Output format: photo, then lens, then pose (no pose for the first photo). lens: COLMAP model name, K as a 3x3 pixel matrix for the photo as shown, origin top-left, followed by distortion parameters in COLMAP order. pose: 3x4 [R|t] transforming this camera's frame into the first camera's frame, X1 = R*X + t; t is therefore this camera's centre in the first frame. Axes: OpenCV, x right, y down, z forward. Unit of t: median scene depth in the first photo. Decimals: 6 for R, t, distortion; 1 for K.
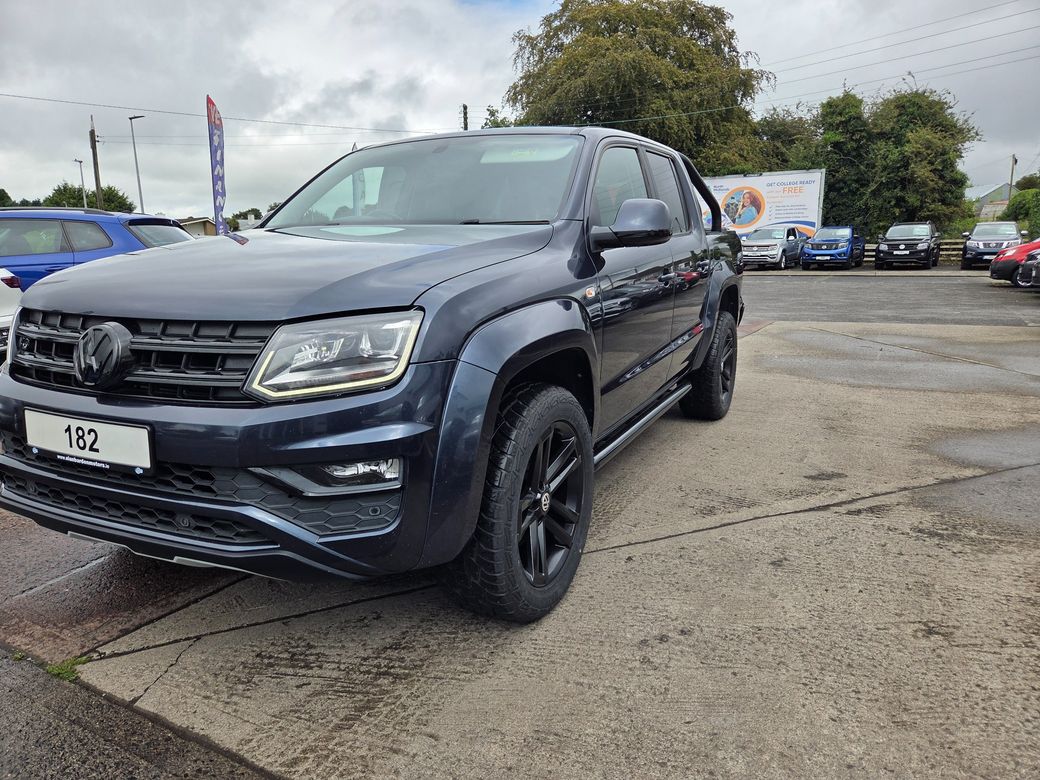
lens RADIAL K [[694.2, 0, 519.7], [0, 694.2, 408.1], [0, 0, 1]] dist [0.060086, -0.046192]
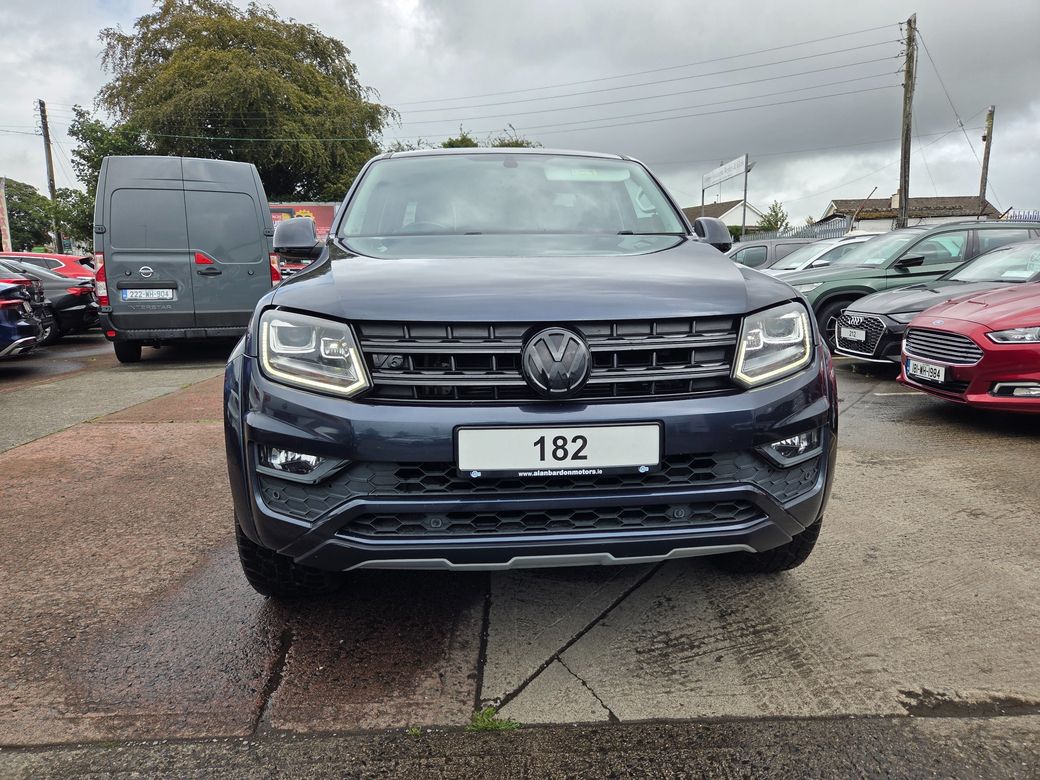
lens RADIAL K [[696.9, 0, 540.7], [0, 696.9, 386.7], [0, 0, 1]] dist [0.030929, -0.005260]
pose [[0.858907, -0.088631, 0.504404, -1.107499], [0.119029, 0.992488, -0.028290, -0.015668], [-0.498108, 0.084337, 0.863004, 0.199775]]
